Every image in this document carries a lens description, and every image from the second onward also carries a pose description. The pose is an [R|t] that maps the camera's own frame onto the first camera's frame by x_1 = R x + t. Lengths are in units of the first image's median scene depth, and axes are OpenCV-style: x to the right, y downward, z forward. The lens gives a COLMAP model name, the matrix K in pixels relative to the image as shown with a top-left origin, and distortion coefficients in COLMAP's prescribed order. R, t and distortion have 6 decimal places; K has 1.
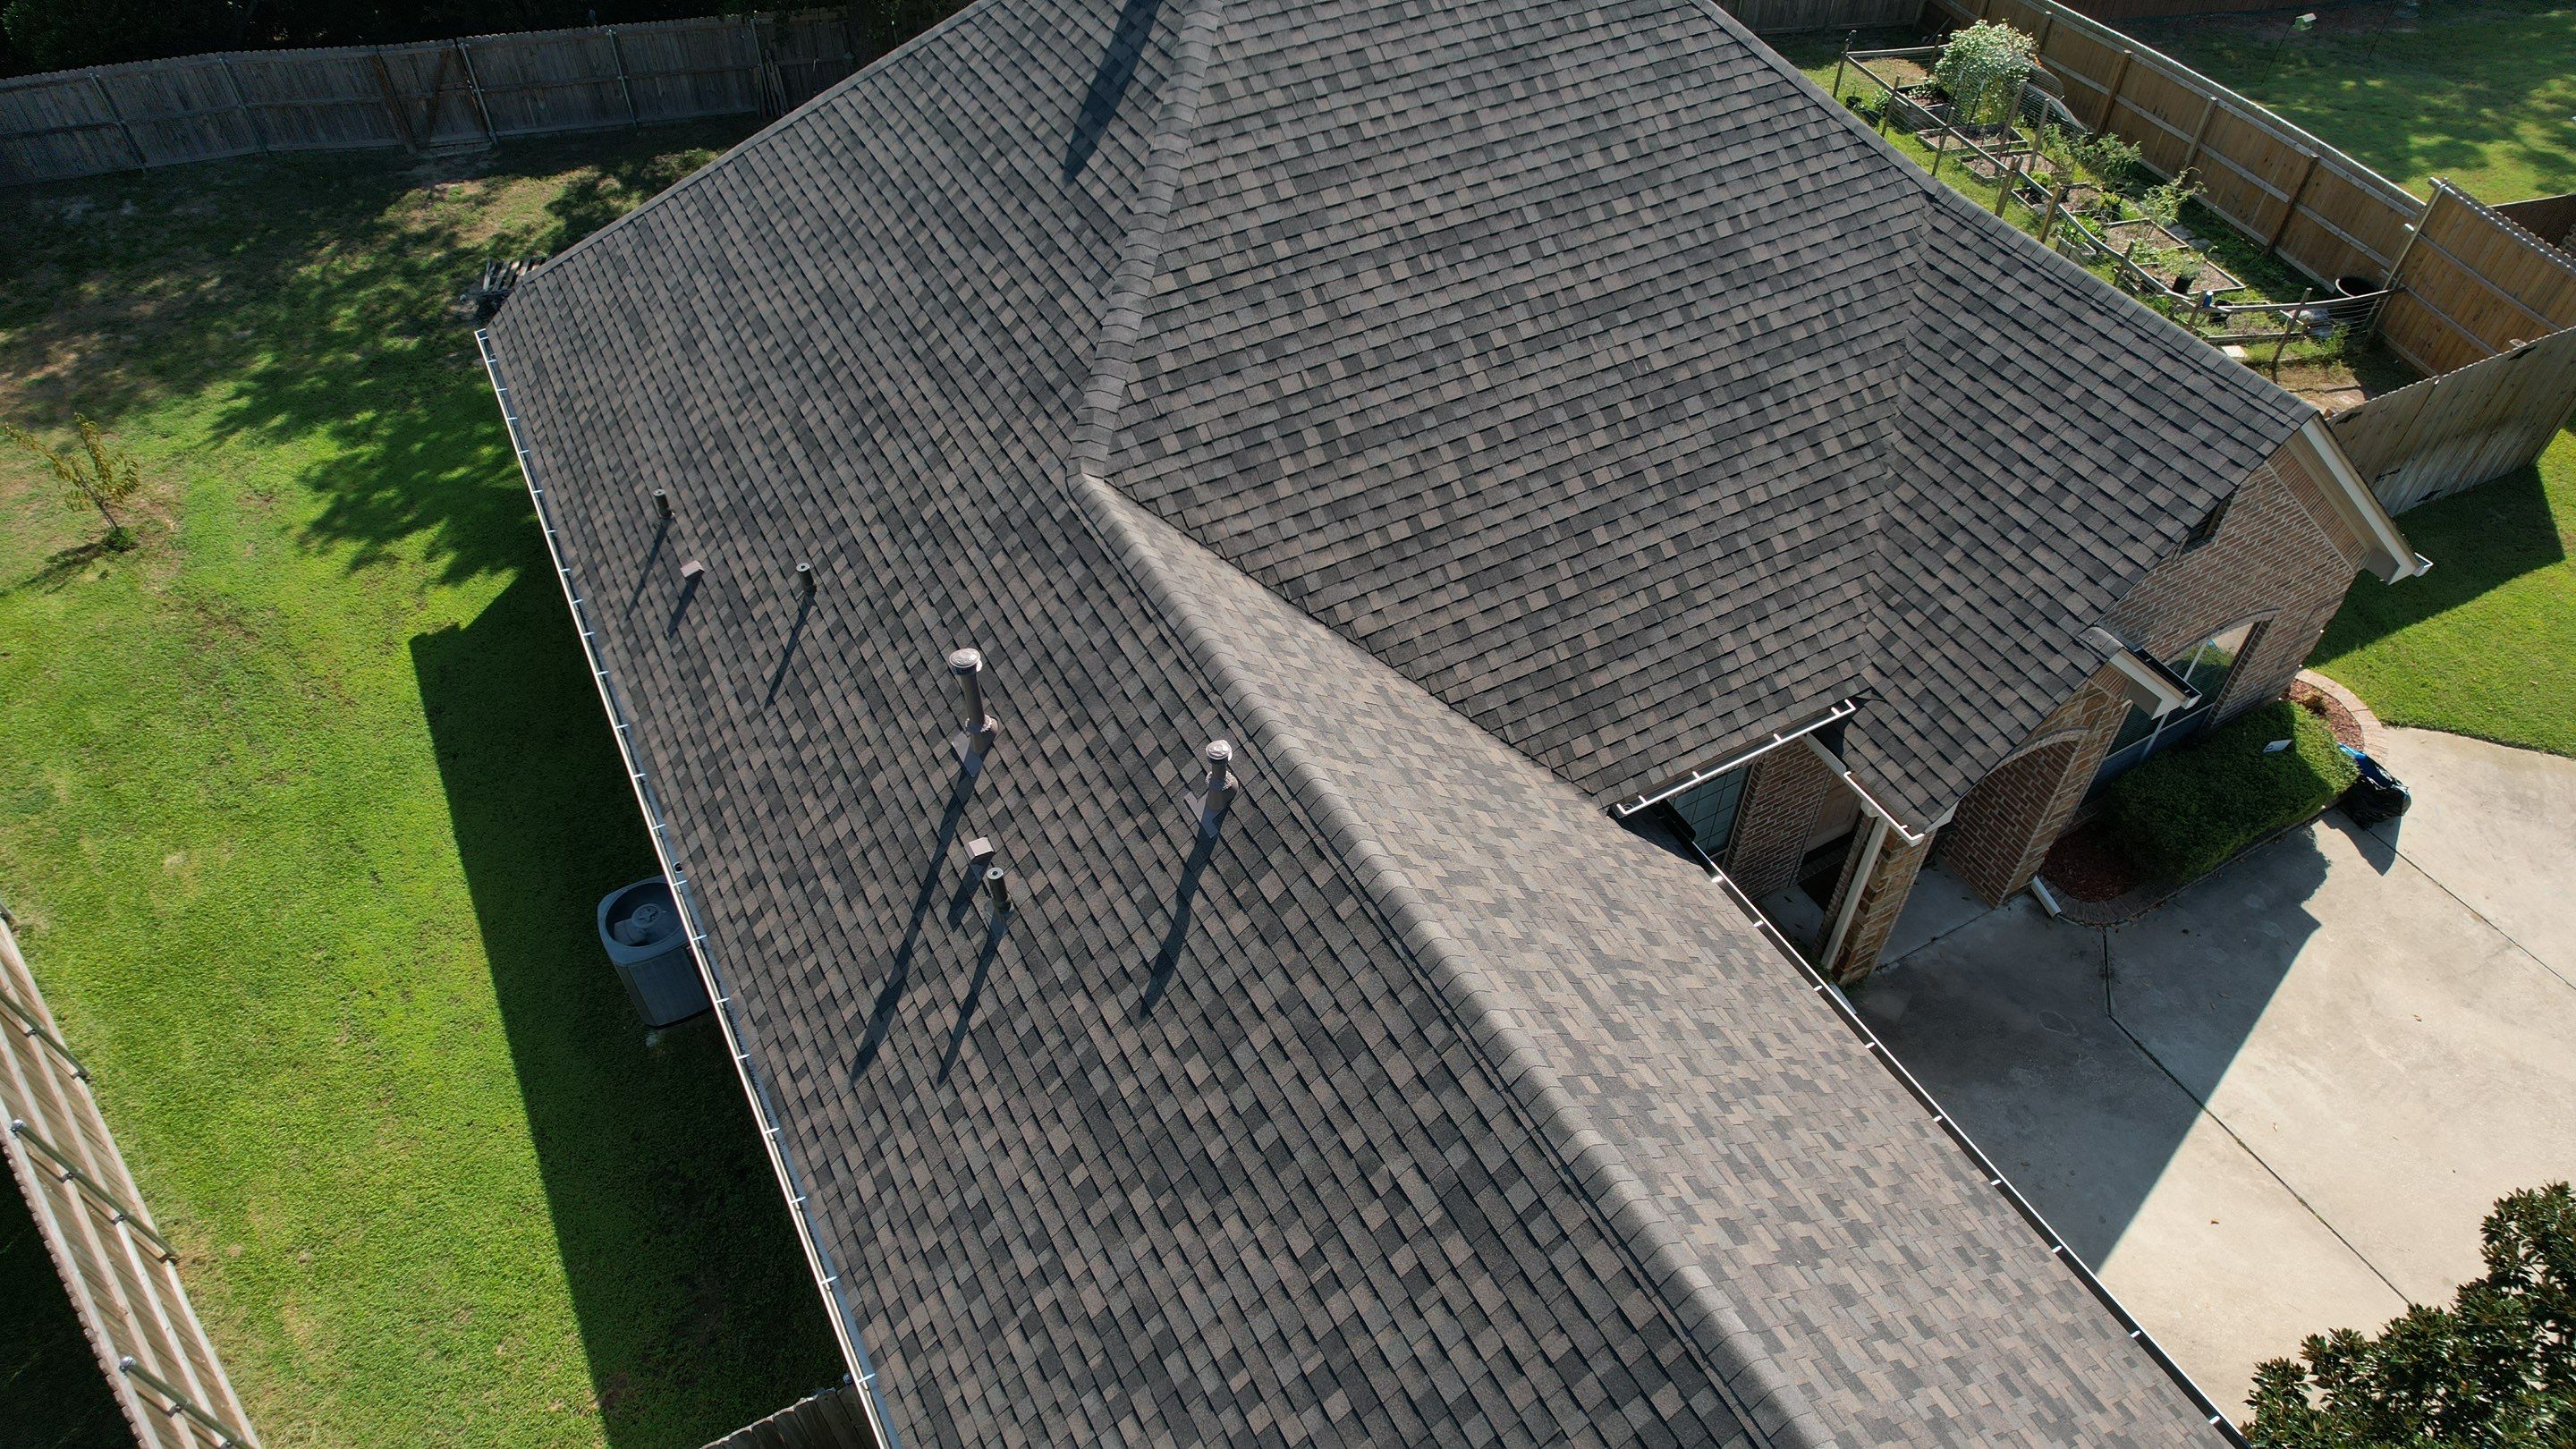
lens RADIAL K [[1646.2, 0, 1307.9], [0, 1646.2, 723.6], [0, 0, 1]] dist [-0.042174, 0.029732]
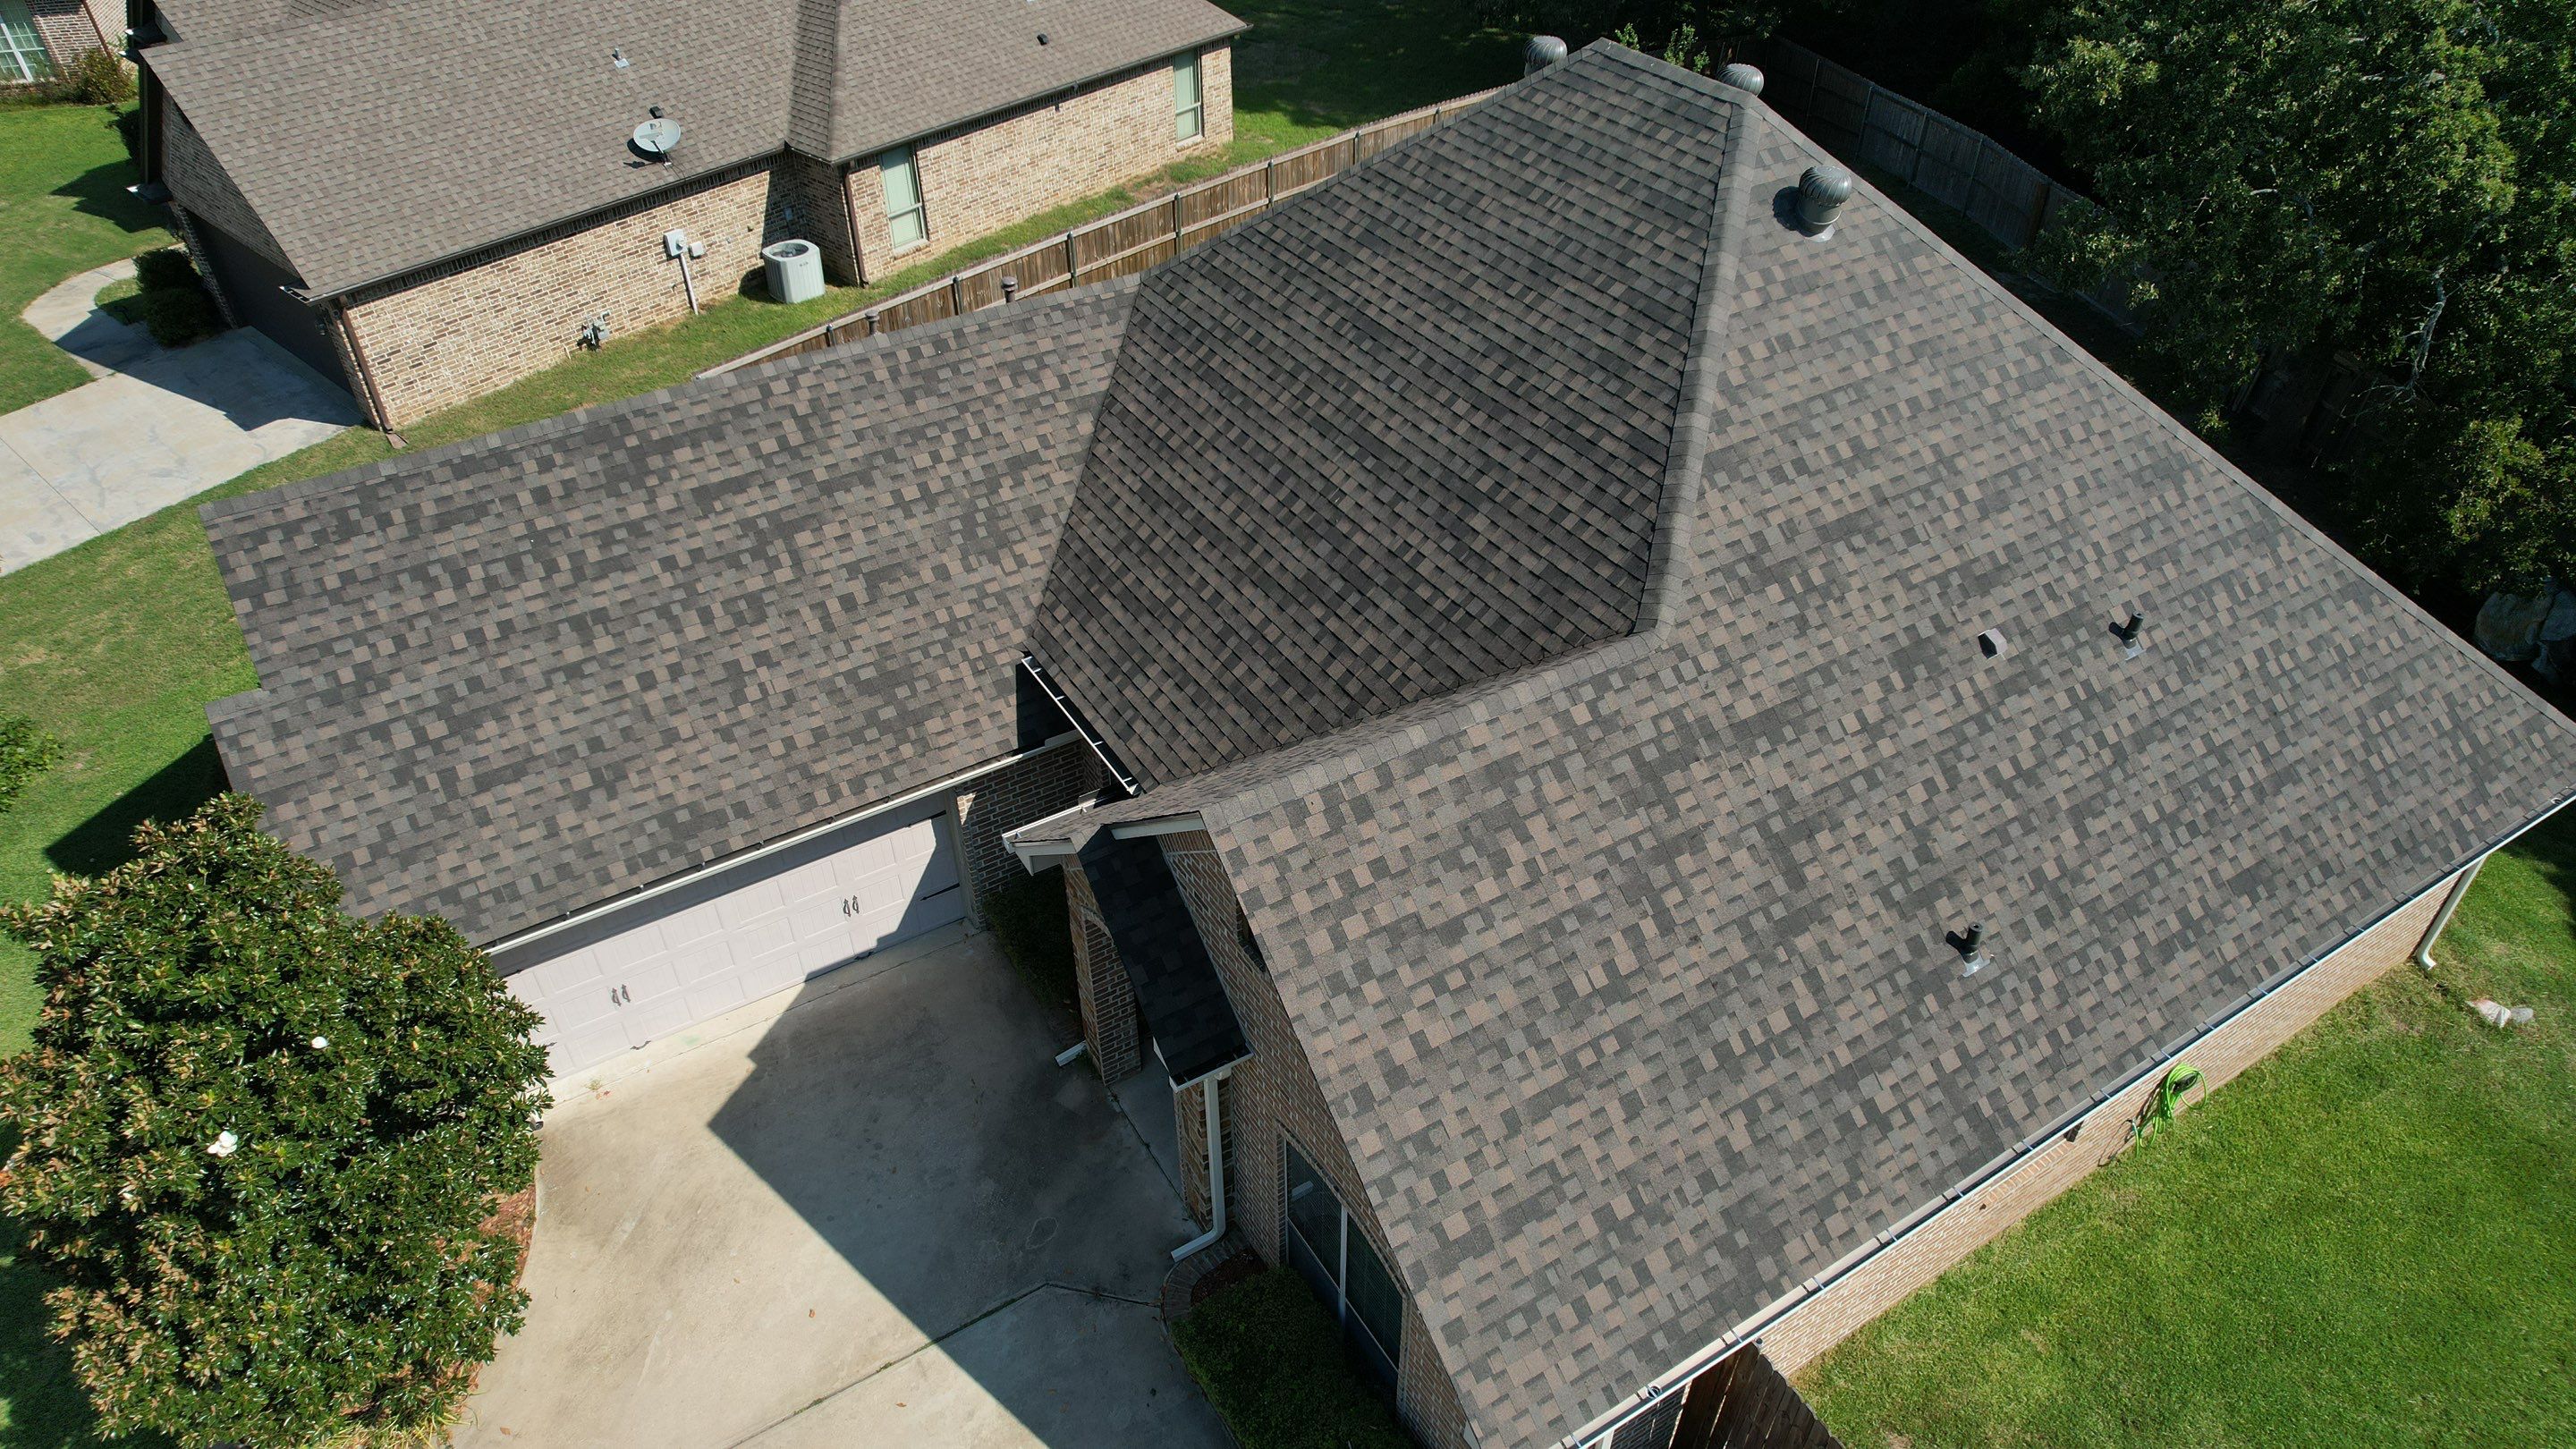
lens RADIAL K [[1646.2, 0, 1290.2], [0, 1646.2, 731.5], [0, 0, 1]] dist [-0.042174, 0.029732]
pose [[0.039054, 0.622375, -0.781744, 1.223904], [-0.713780, 0.564869, 0.414055, -0.589693], [0.699281, 0.541822, 0.466299, 0.554045]]
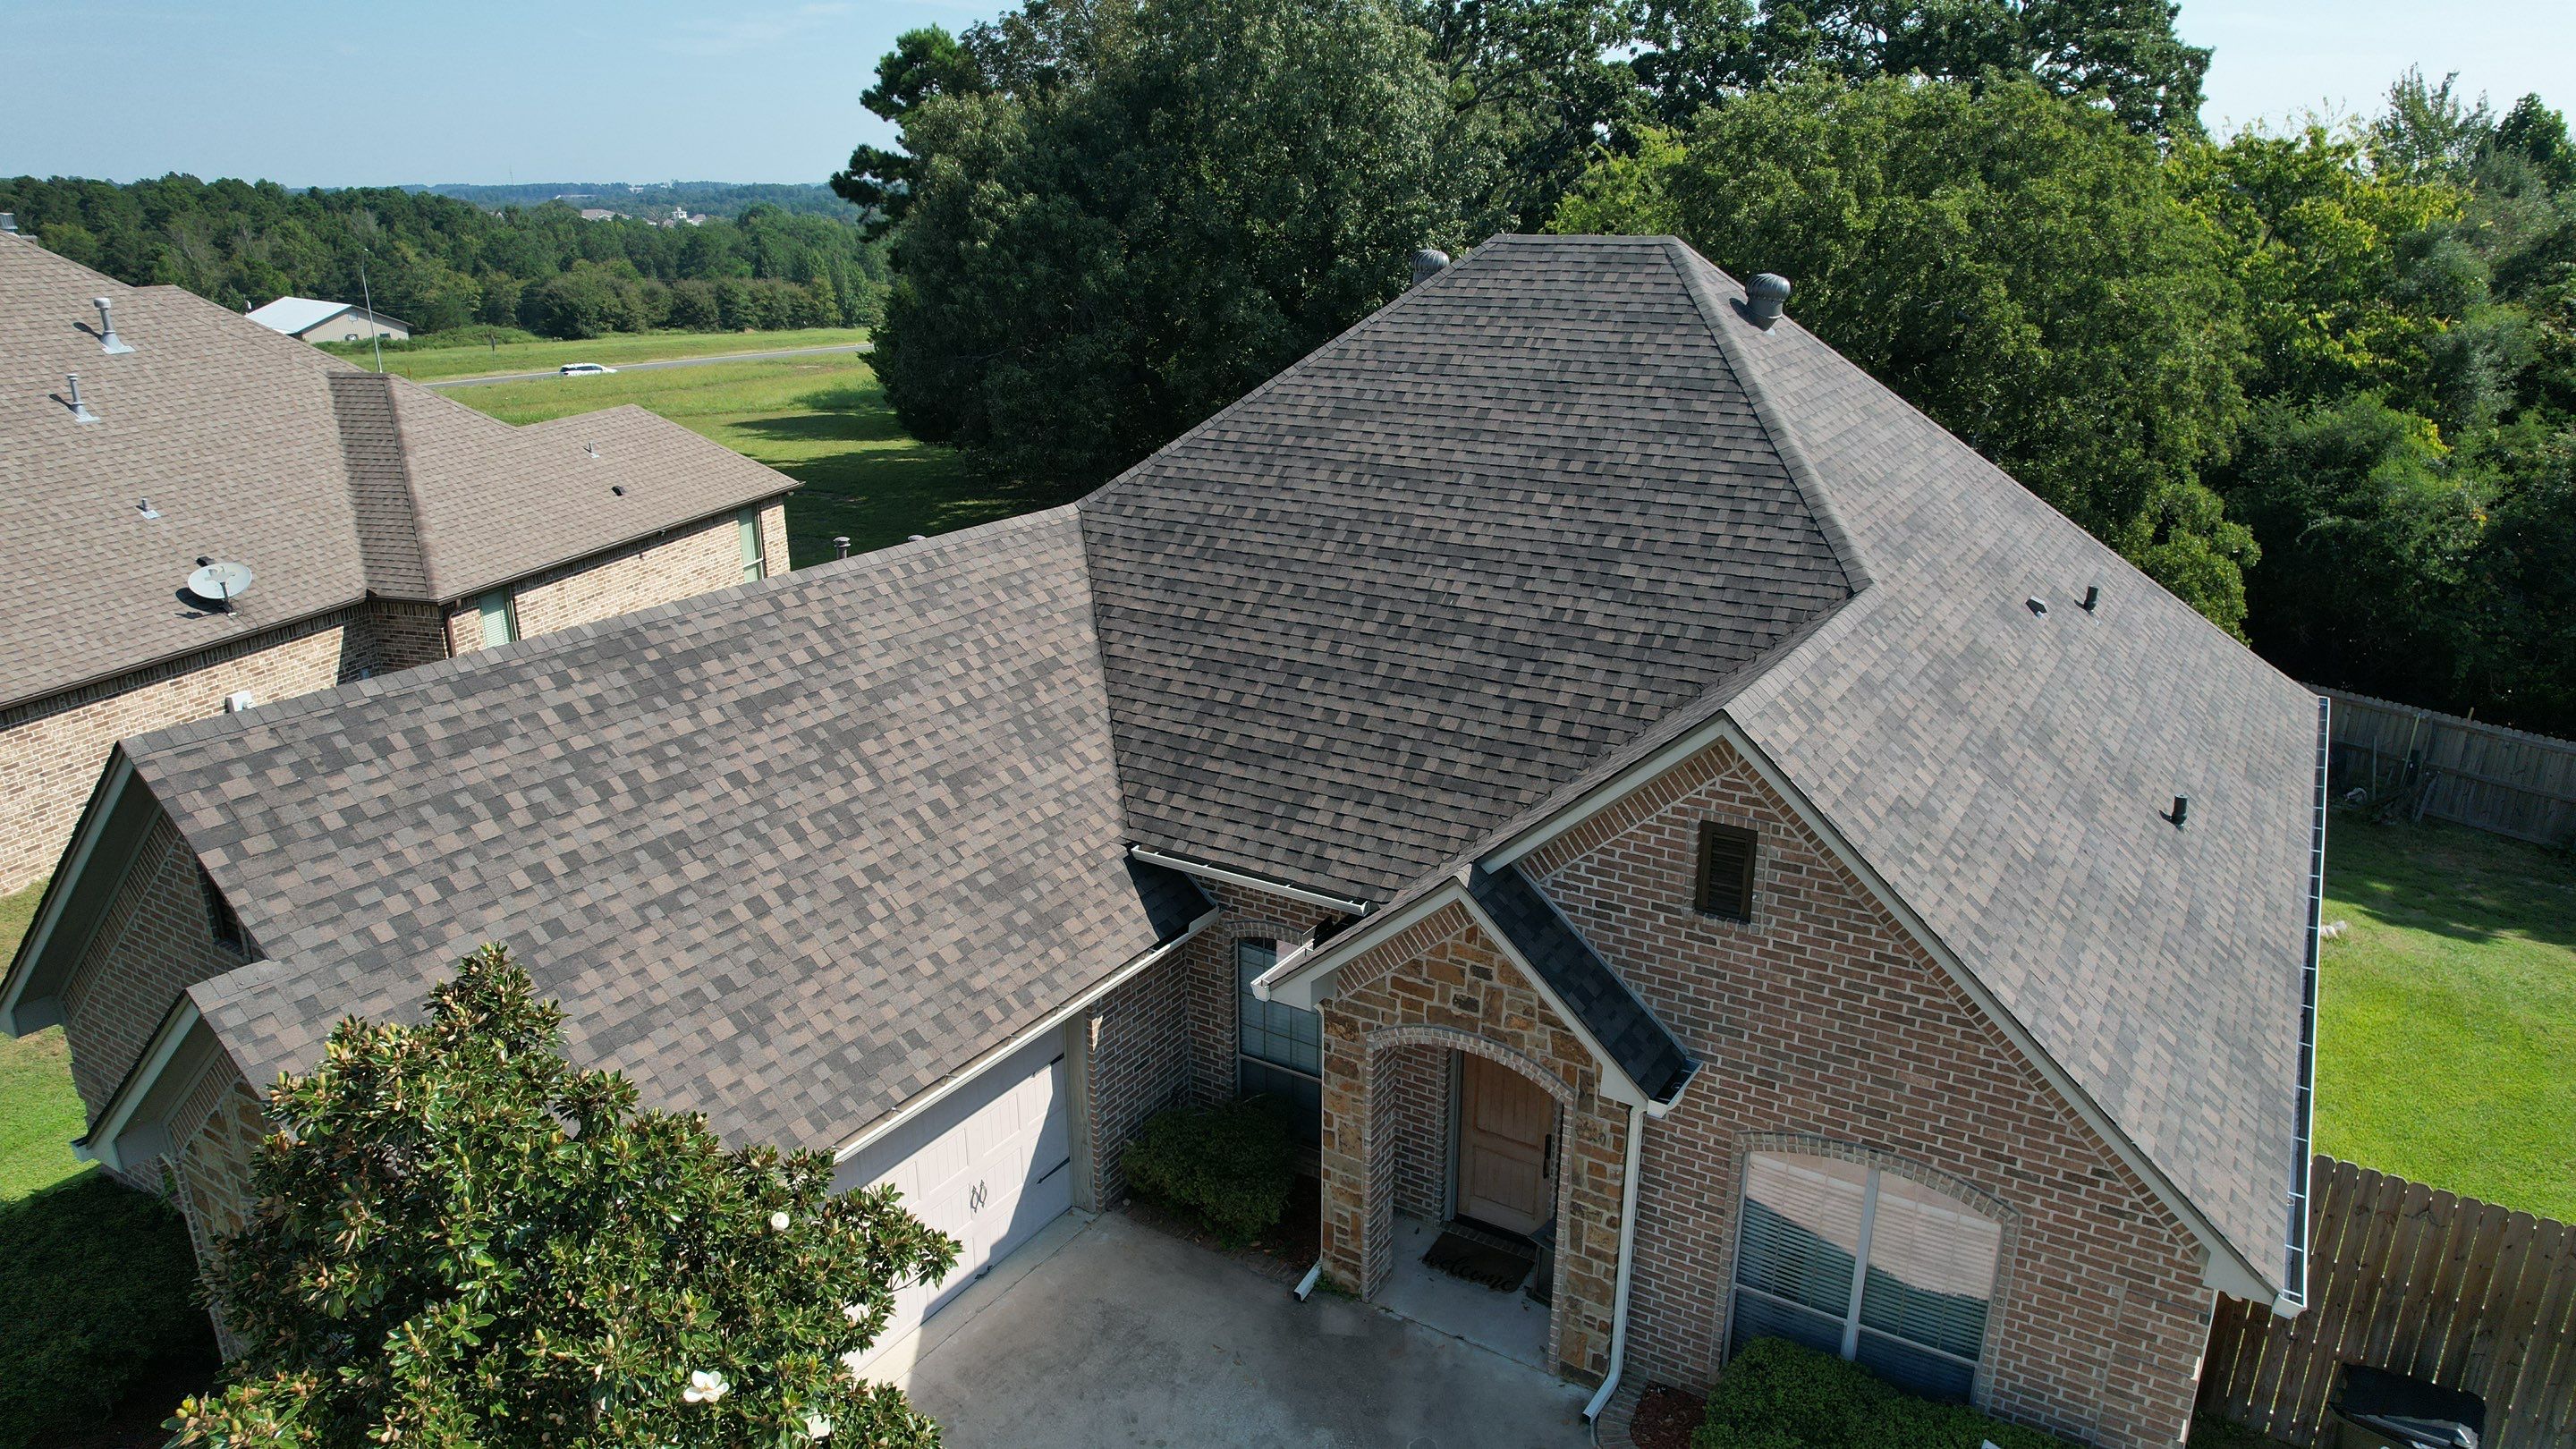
lens RADIAL K [[1646.2, 0, 1300.2], [0, 1646.2, 735.5], [0, 0, 1]] dist [-0.042174, 0.029732]
pose [[0.489587, 0.273349, -0.828000, 1.151368], [-0.626276, 0.770954, -0.115794, 0.051225], [0.606698, 0.575248, 0.548641, 0.381659]]
